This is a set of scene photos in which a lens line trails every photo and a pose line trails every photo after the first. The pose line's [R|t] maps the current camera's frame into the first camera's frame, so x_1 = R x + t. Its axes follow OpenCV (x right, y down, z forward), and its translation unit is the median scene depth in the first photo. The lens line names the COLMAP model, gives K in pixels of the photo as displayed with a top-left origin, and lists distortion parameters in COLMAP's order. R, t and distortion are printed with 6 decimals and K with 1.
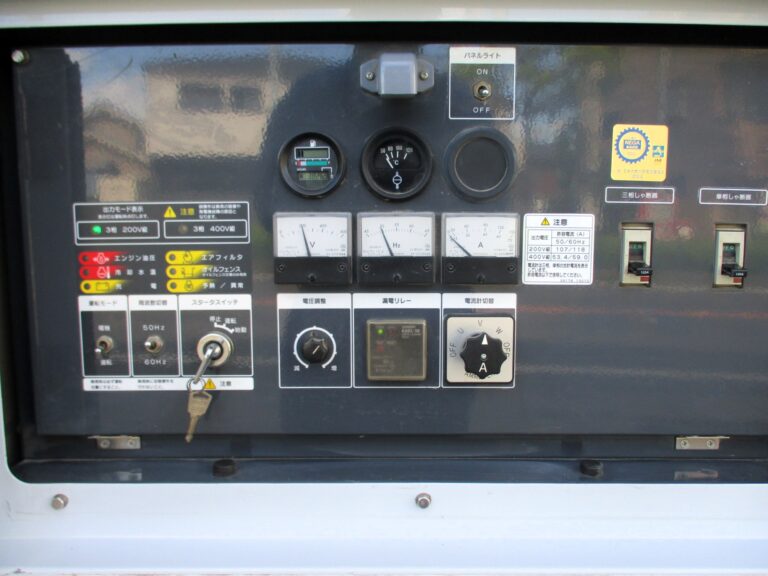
lens RADIAL K [[643.7, 0, 385.1], [0, 643.7, 287.2], [0, 0, 1]] dist [-0.068882, 0.004602]
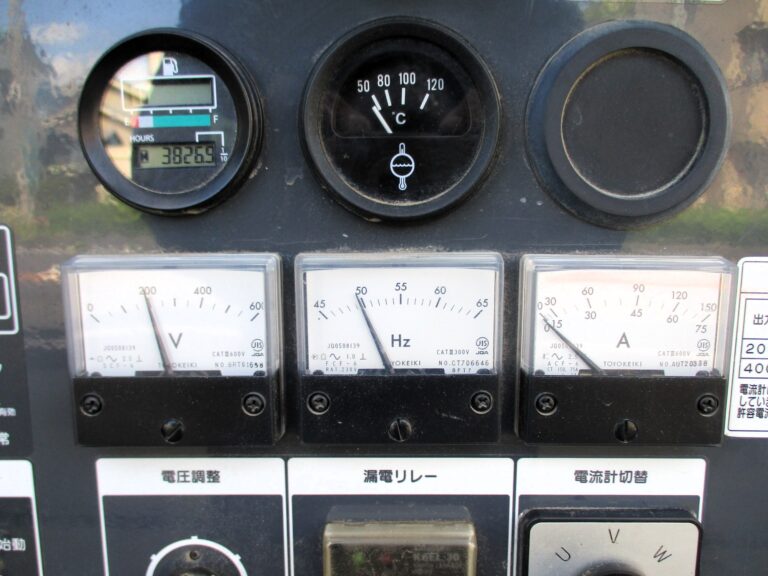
lens RADIAL K [[643.7, 0, 384.1], [0, 643.7, 288.9], [0, 0, 1]] dist [-0.068882, 0.004602]
pose [[1.000000, 0.000060, -0.000943, 0.008612], [-0.000029, 0.999446, 0.033267, -0.107805], [0.000944, -0.033267, 0.999446, 0.624638]]
